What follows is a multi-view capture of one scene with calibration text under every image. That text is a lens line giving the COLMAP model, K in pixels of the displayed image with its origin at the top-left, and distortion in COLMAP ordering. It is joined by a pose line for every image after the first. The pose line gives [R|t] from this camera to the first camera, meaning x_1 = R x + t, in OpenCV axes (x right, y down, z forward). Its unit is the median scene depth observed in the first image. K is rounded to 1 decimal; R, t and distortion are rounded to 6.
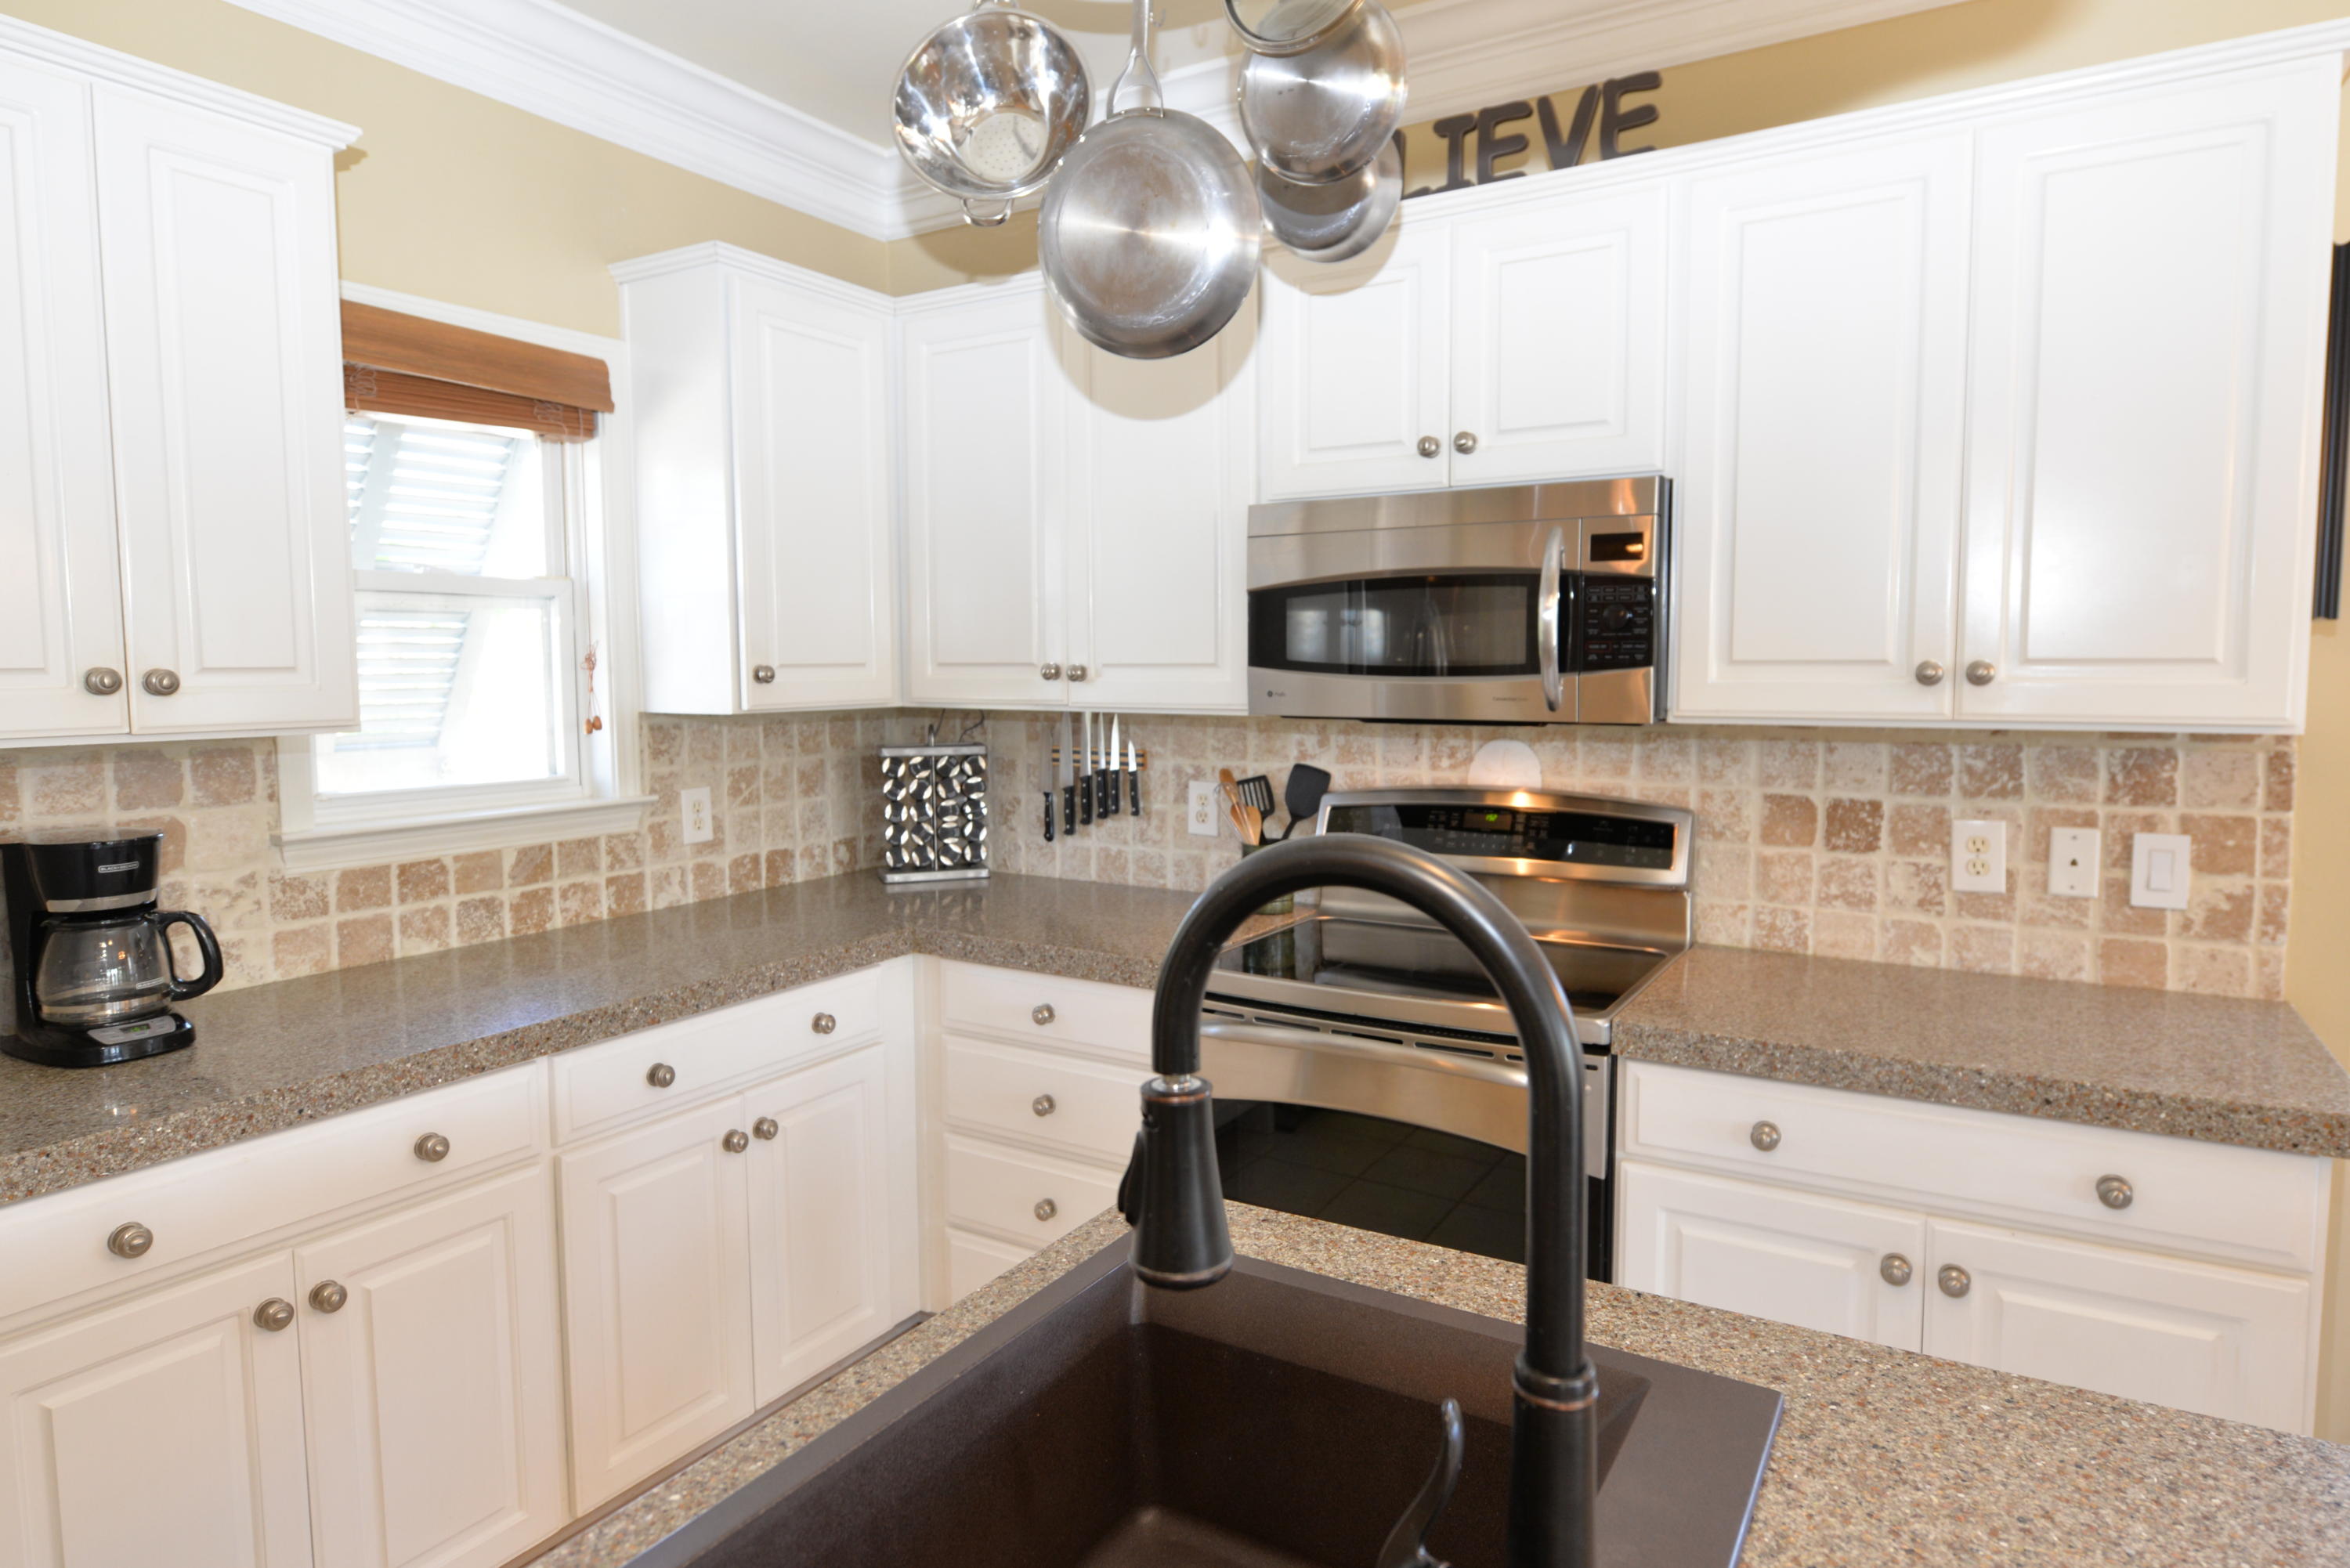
lens RADIAL K [[1340.9, 0, 1186.0], [0, 1340.9, 765.3], [0, 0, 1]] dist [-0.006324, -0.005392]
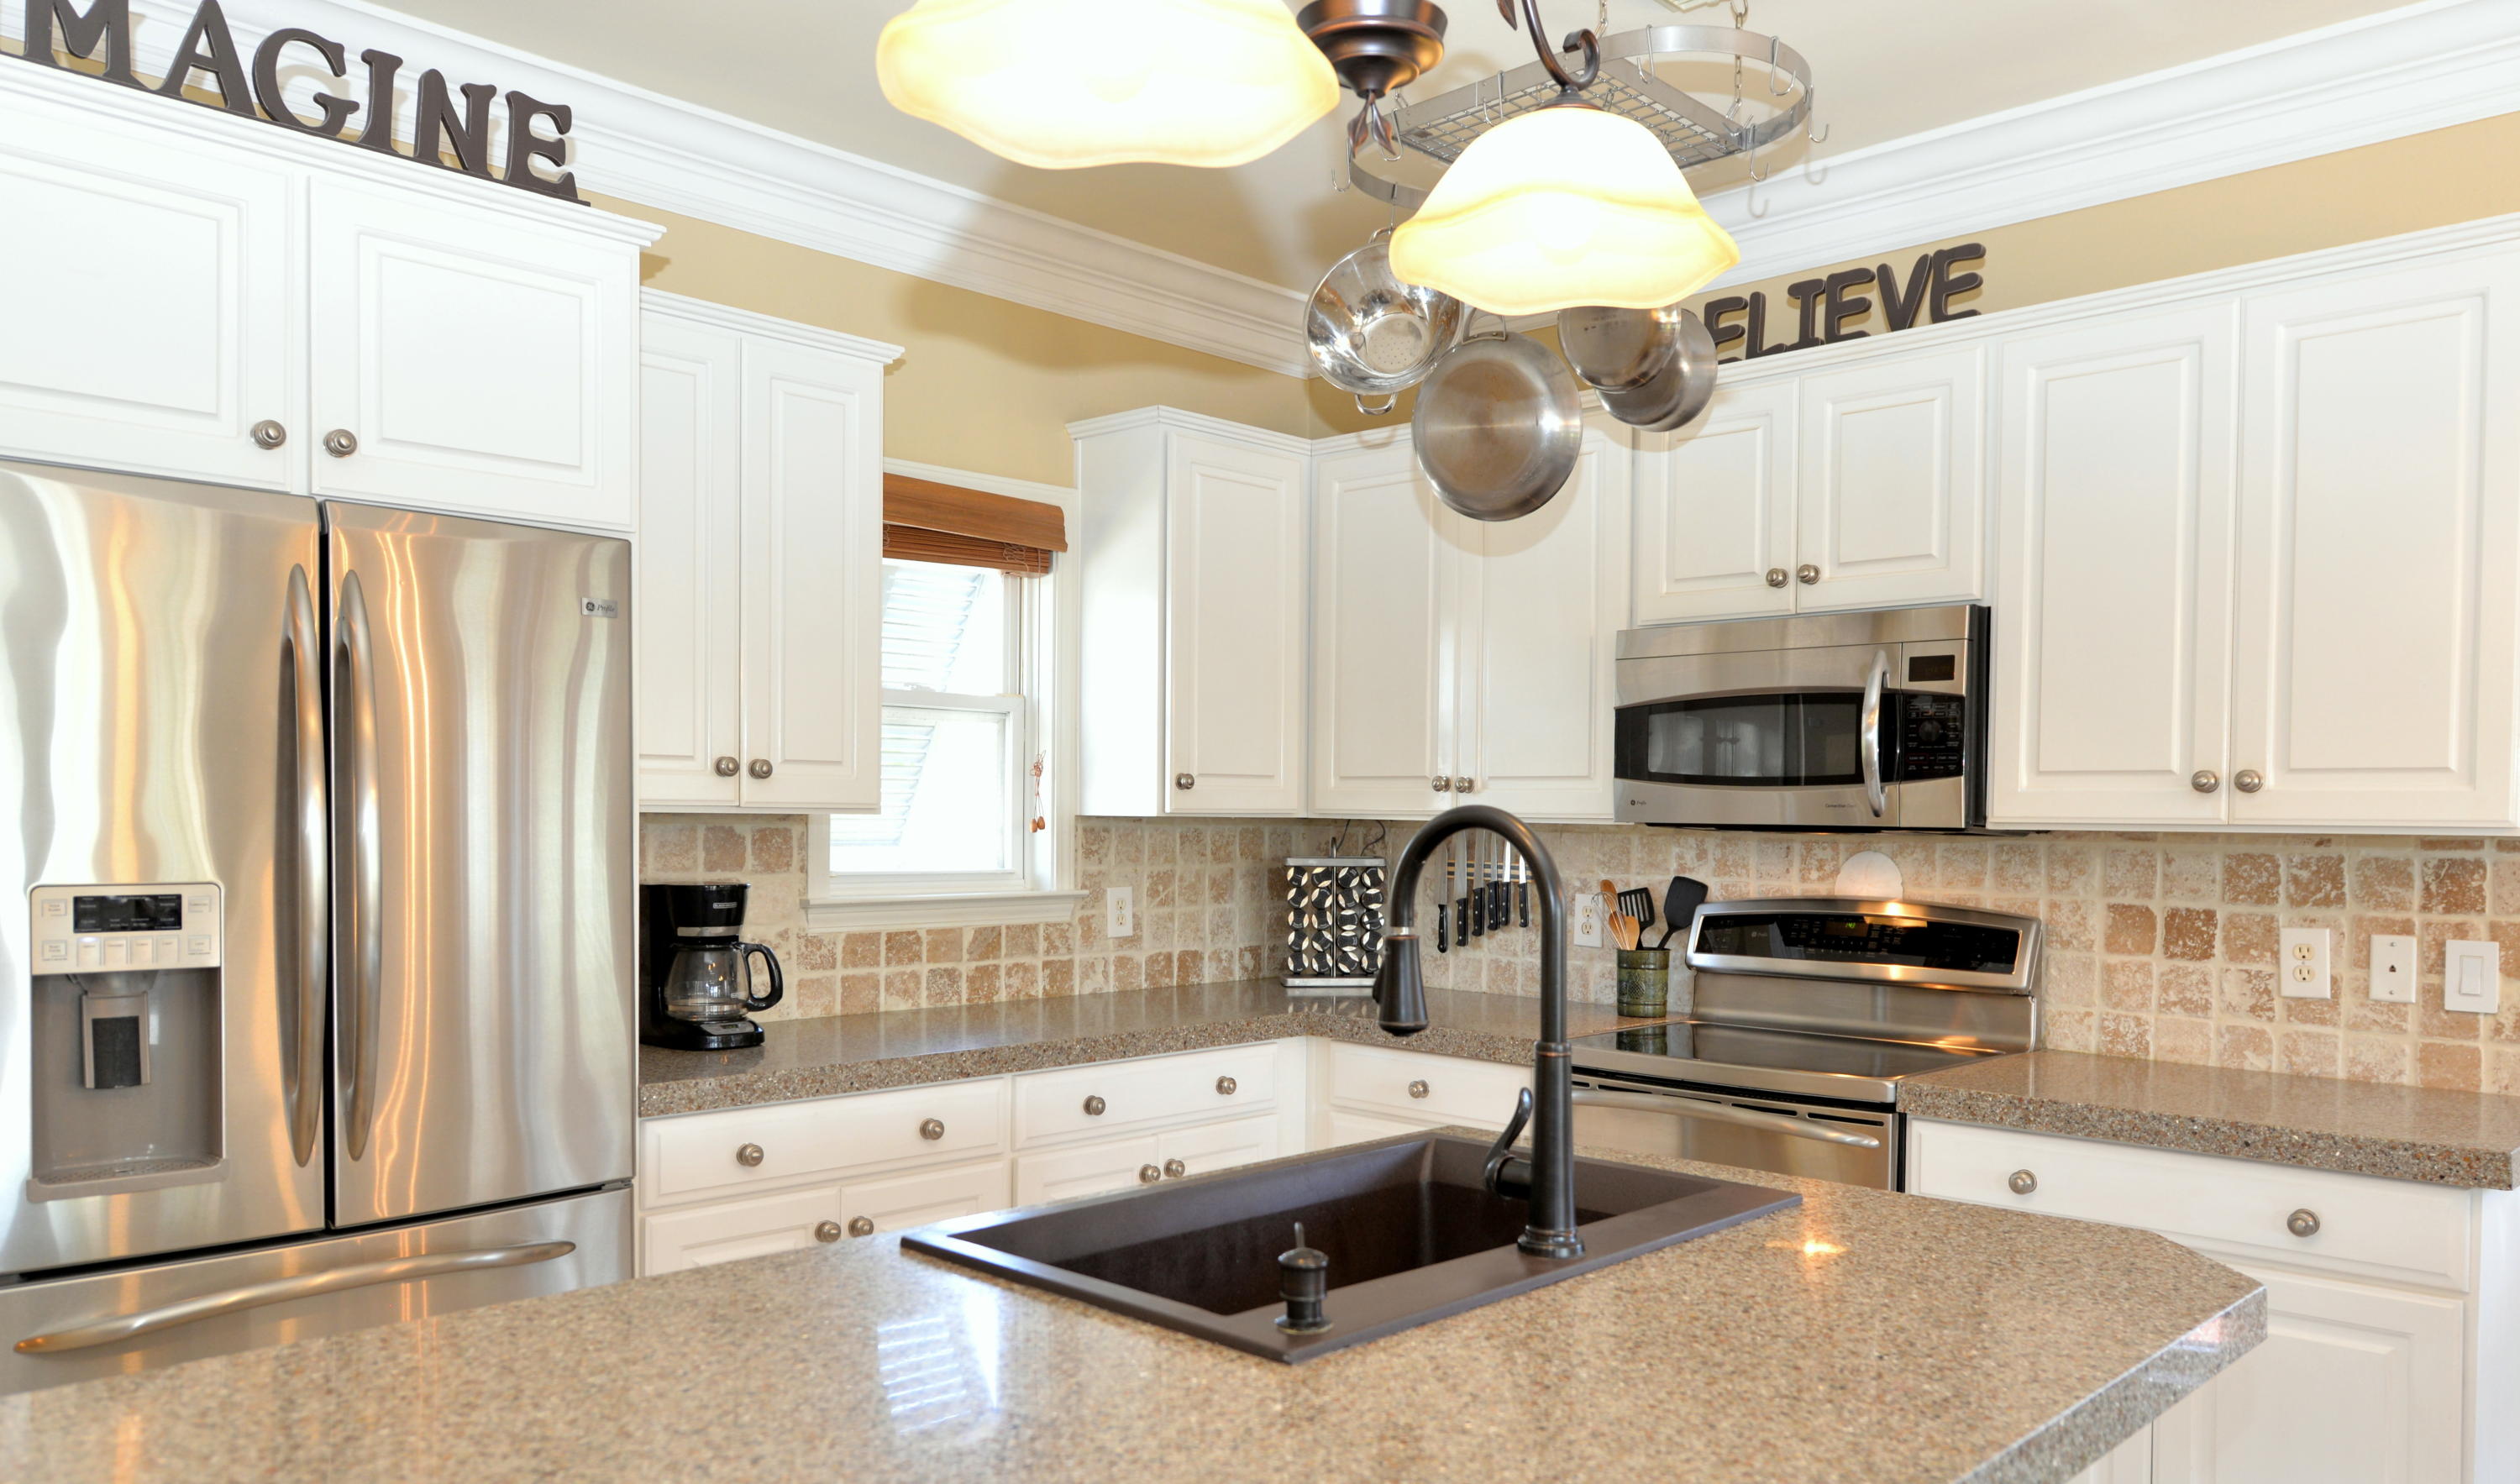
lens RADIAL K [[1785.3, 0, 1327.1], [0, 1785.3, 855.1], [0, 0, 1]] dist [-0.000272, -0.001582]
pose [[0.977720, 0.020843, -0.208874, 0.130531], [-0.032390, 0.998121, -0.052014, 0.076815], [0.207398, 0.057620, 0.976558, -0.490947]]
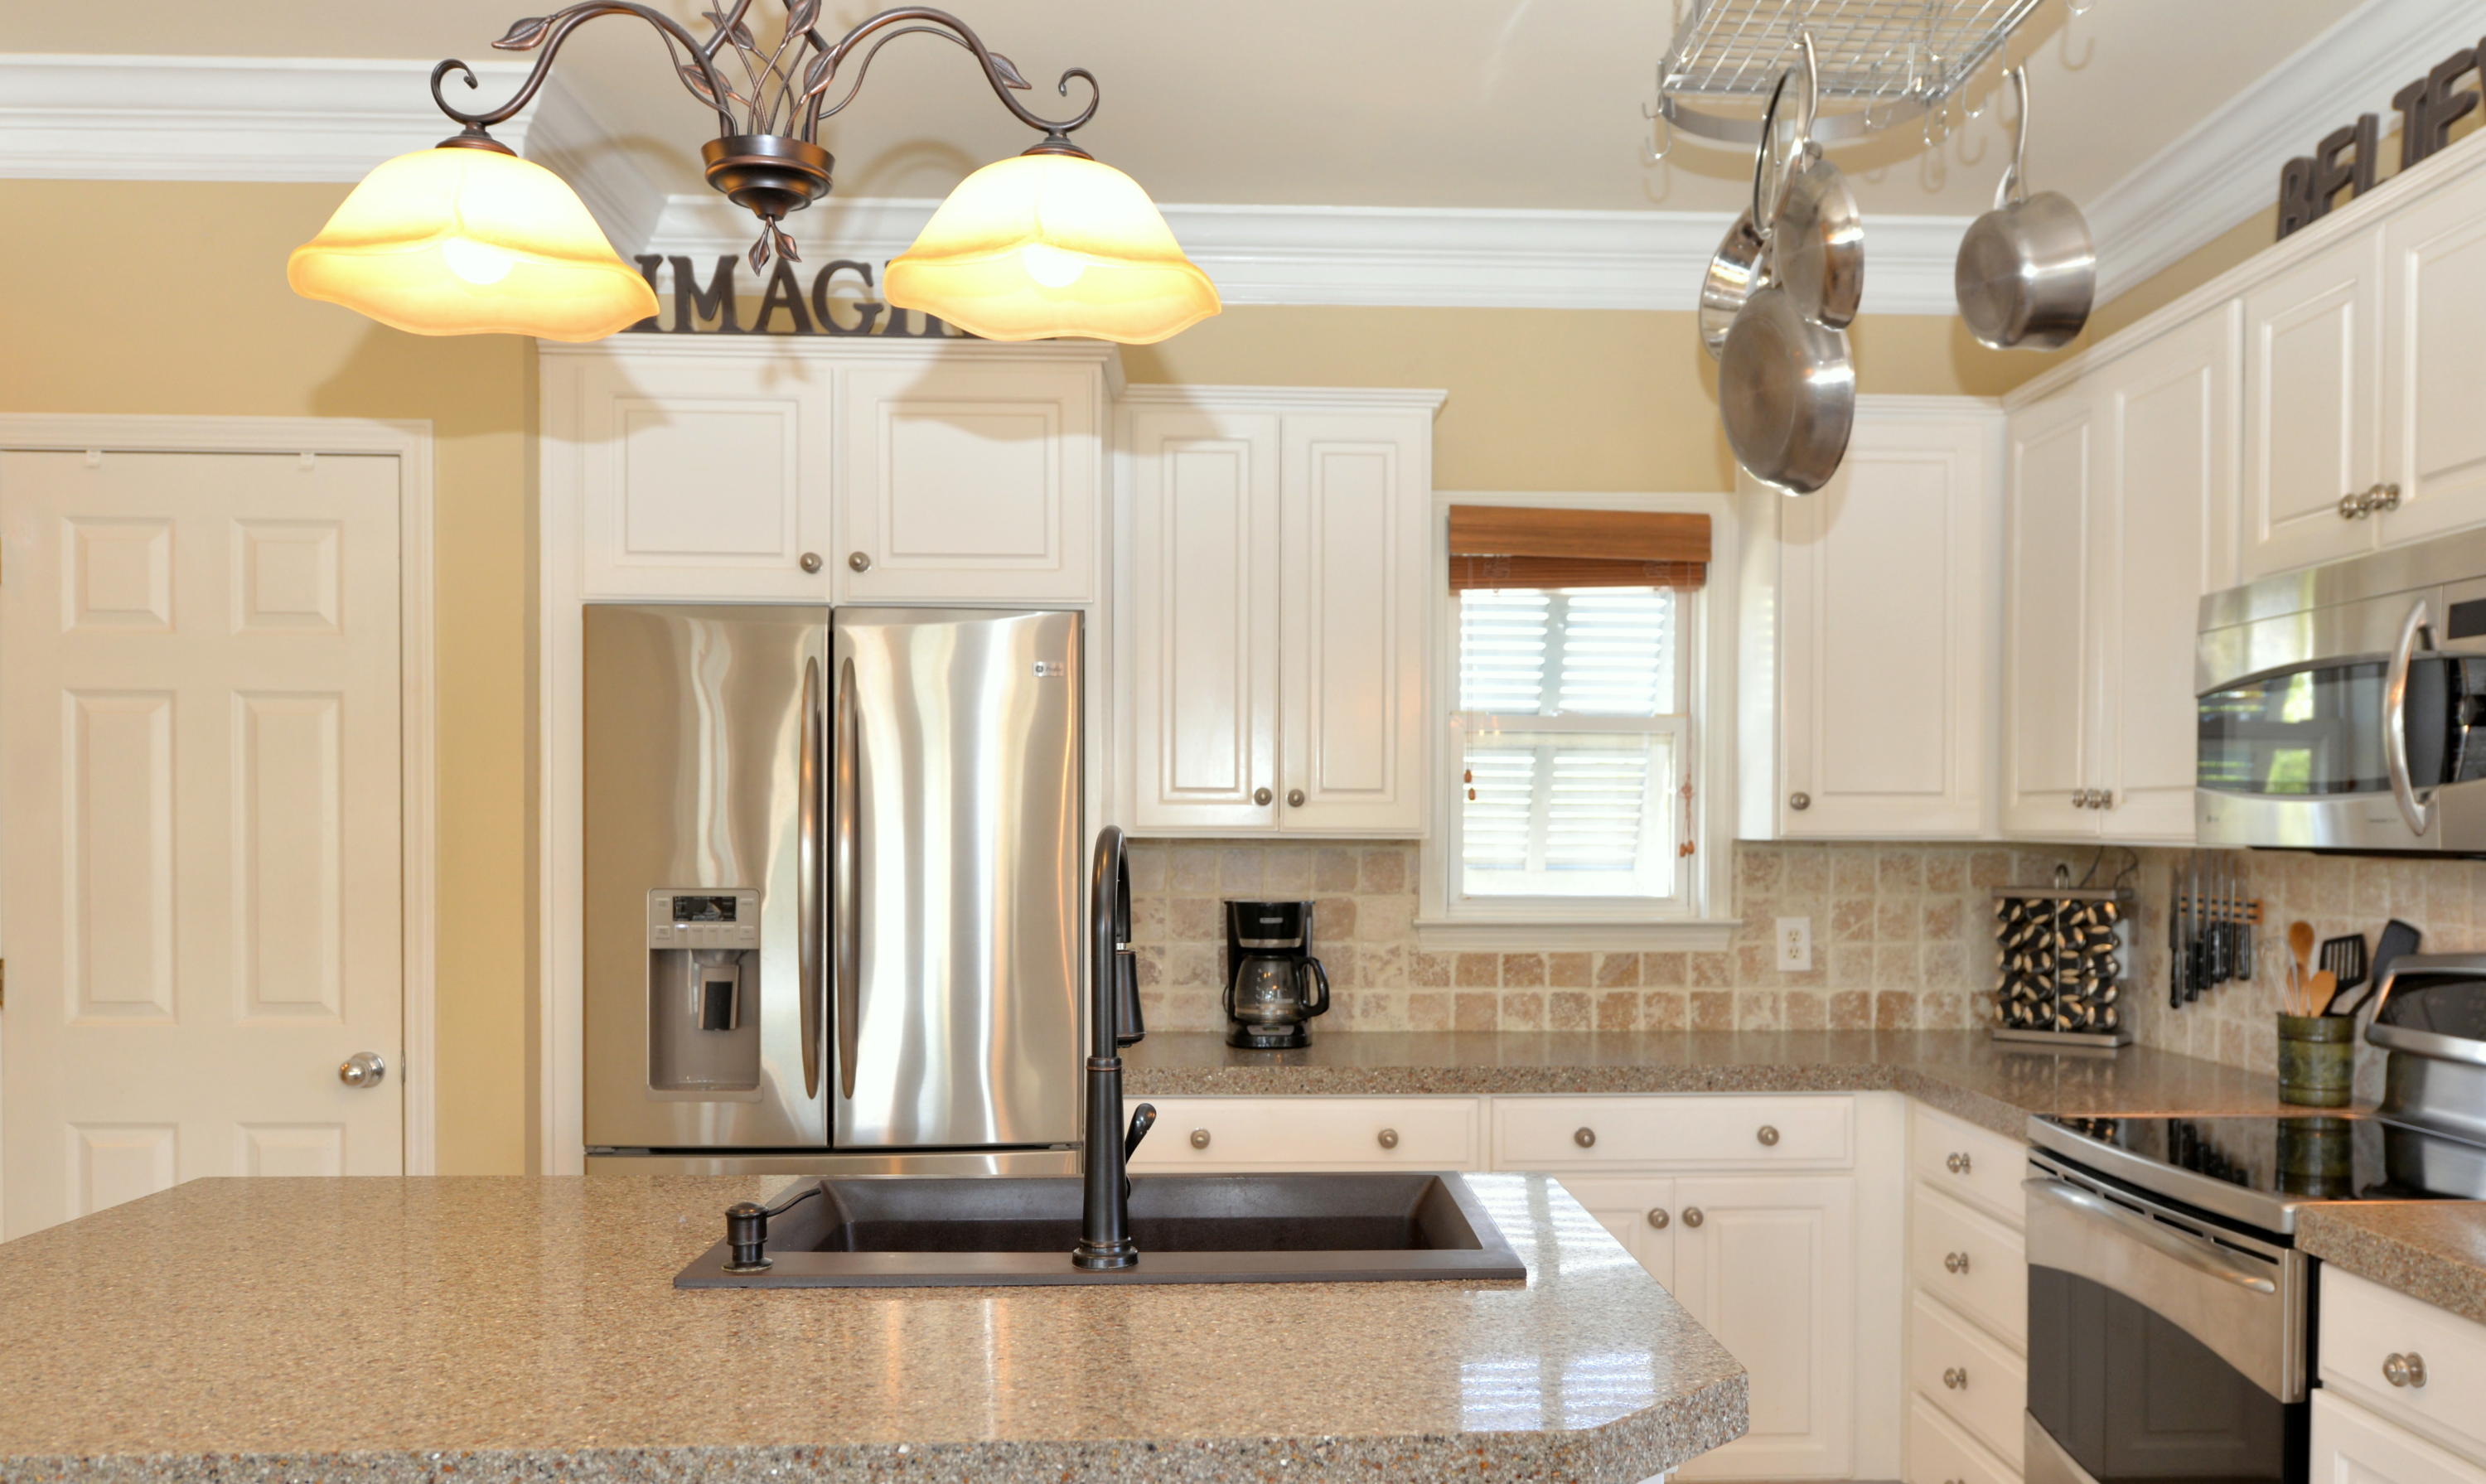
lens RADIAL K [[1909.7, 0, 1312.0], [0, 1909.7, 873.6], [0, 0, 1]] dist [-0.005401, 0.007169]
pose [[0.555466, 0.026824, -0.831107, 0.782068], [-0.072190, 0.997262, -0.016061, 0.042256], [0.828400, 0.068919, 0.555881, -0.126858]]
